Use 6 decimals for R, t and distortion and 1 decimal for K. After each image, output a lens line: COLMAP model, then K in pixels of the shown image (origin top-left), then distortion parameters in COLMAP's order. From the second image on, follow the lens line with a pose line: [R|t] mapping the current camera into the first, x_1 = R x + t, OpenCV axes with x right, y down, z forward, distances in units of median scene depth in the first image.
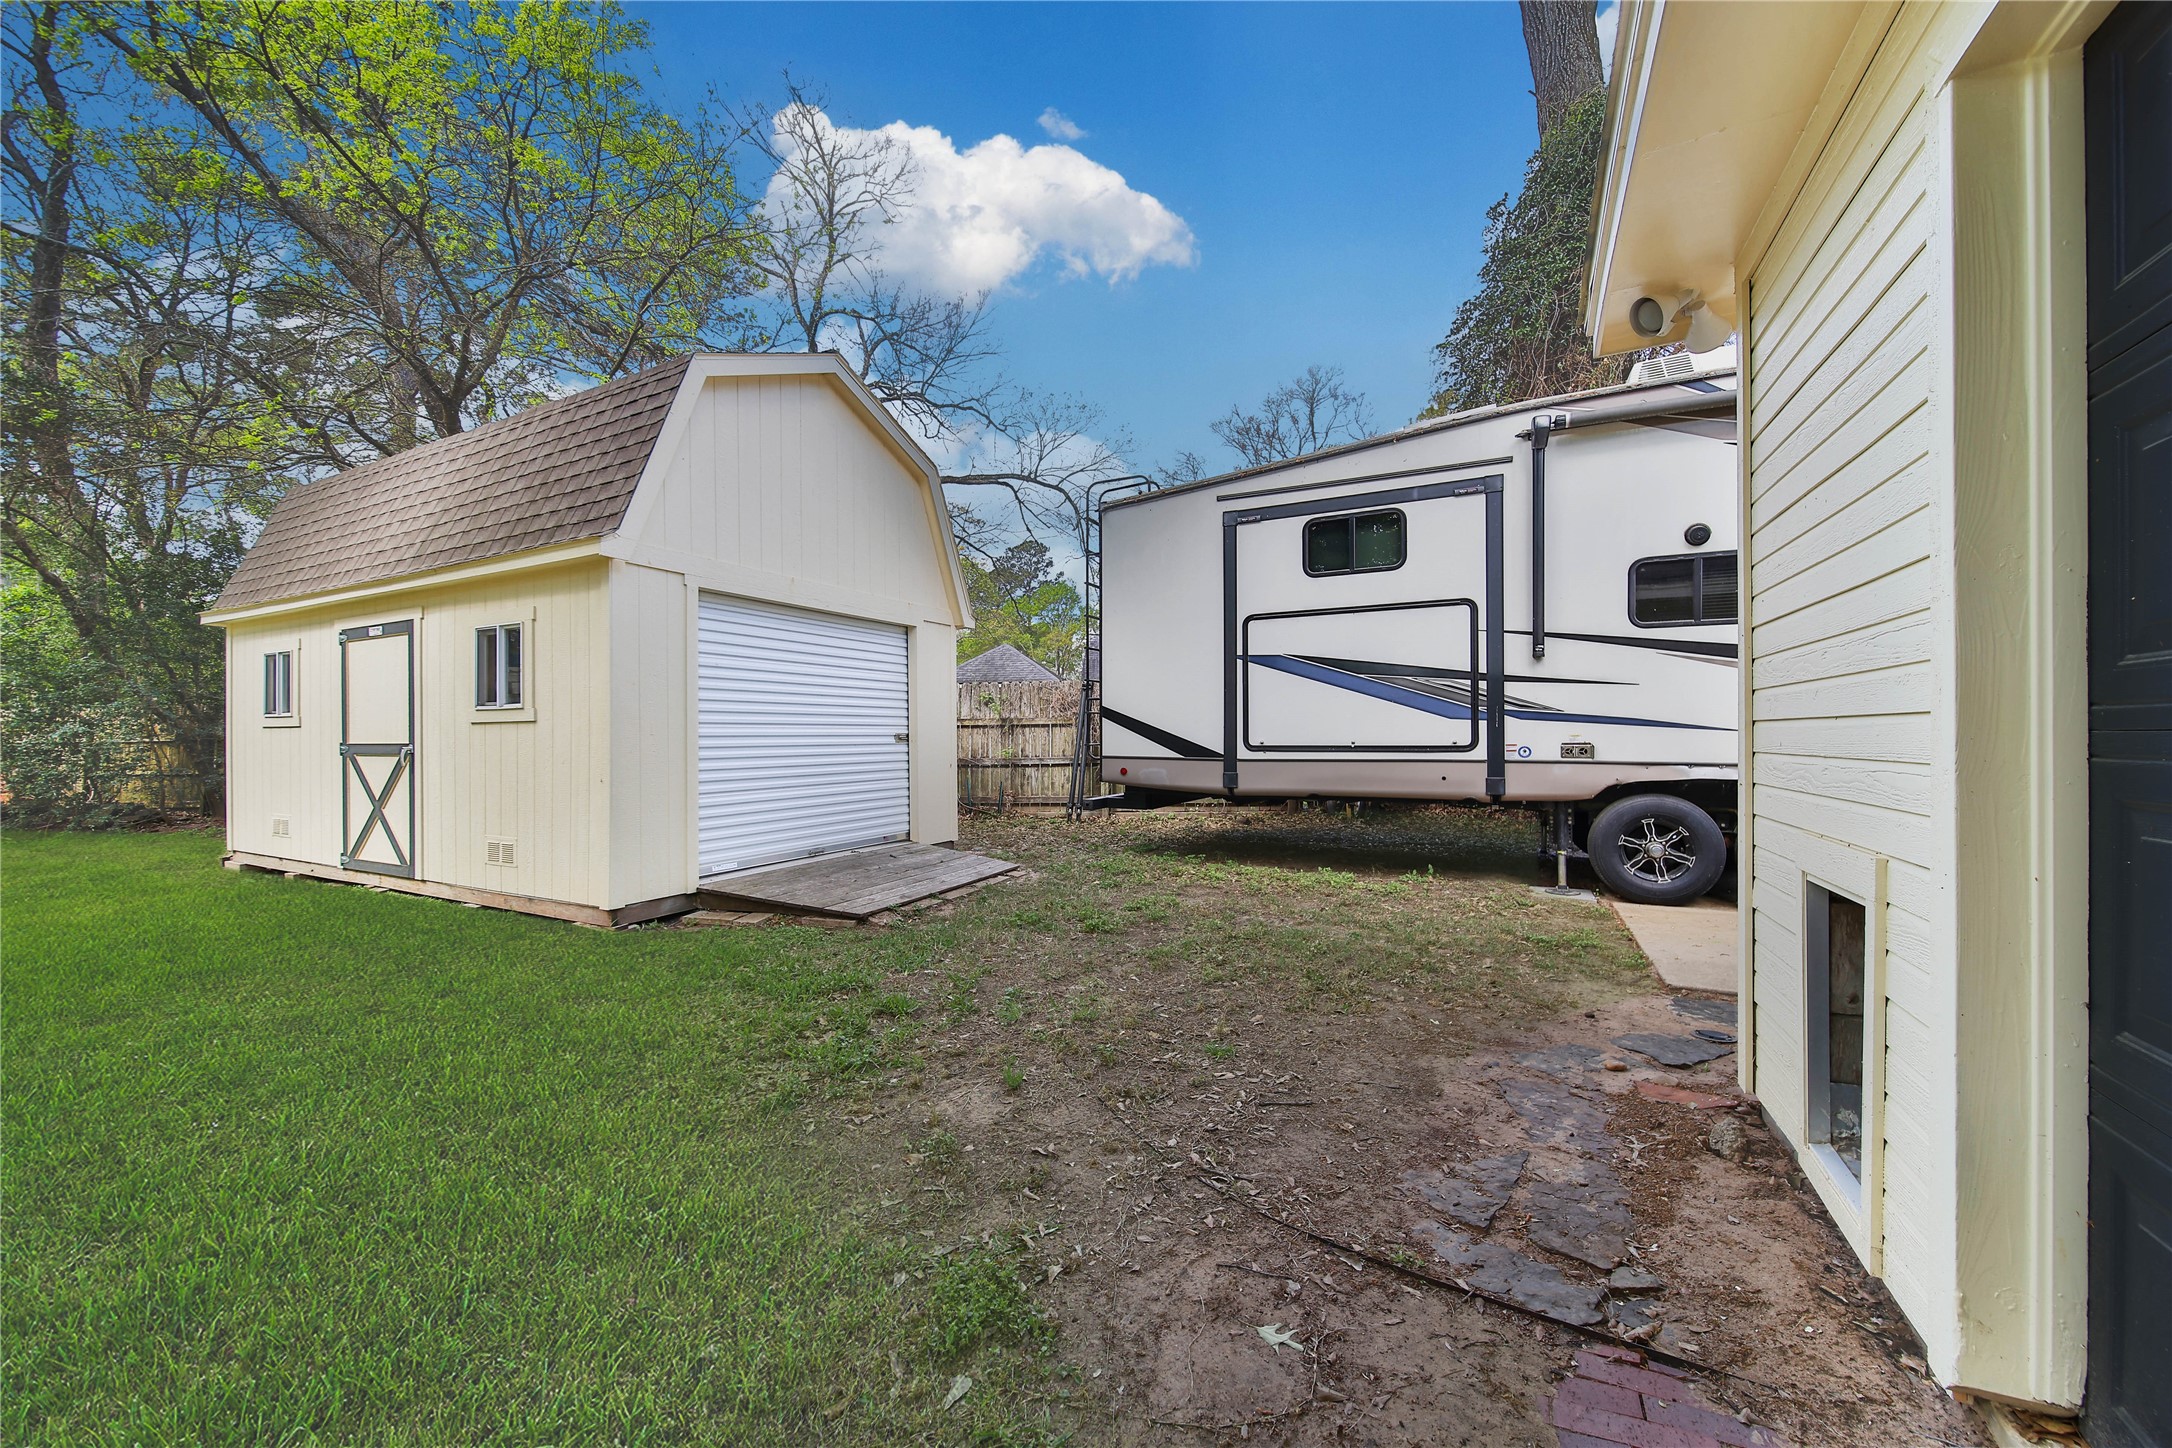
lens RADIAL K [[803.5, 0, 1080.2], [0, 803.5, 737.1], [0, 0, 1]] dist [-0.001041, -0.000093]
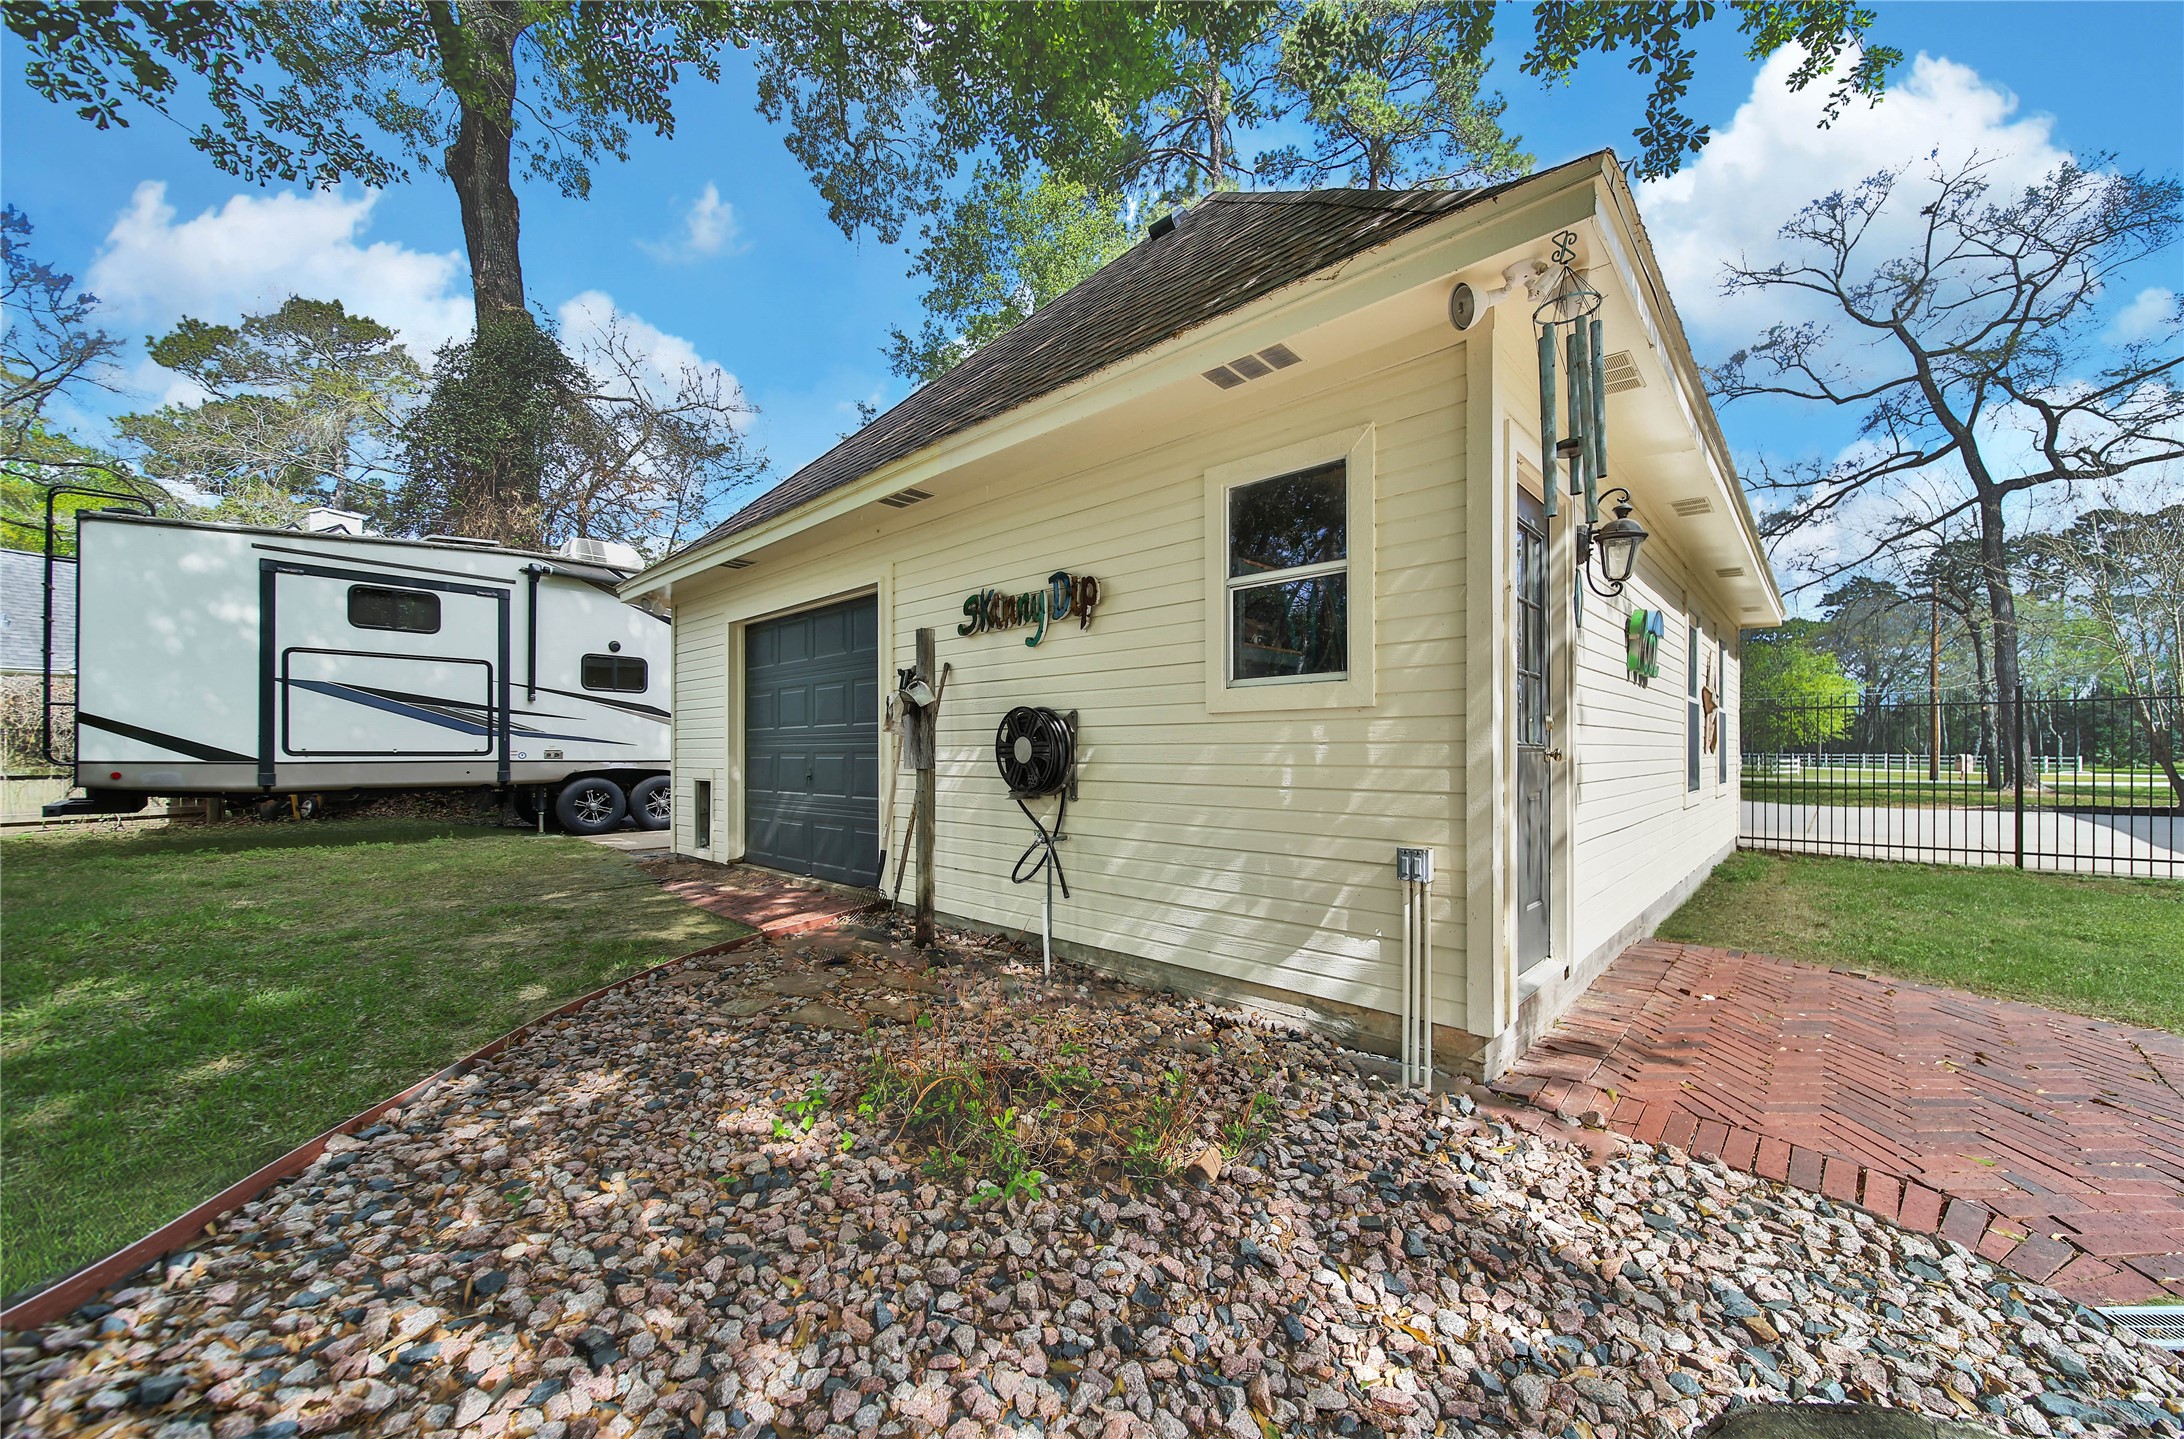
lens RADIAL K [[800.5, 0, 1090.8], [0, 800.5, 752.1], [0, 0, 1]] dist [0.000373, 0.000003]
pose [[0.264399, 0.007045, 0.964388, -0.752579], [-0.002943, 0.999975, -0.006498, 0.018417], [-0.964409, -0.001120, 0.264413, -0.603163]]
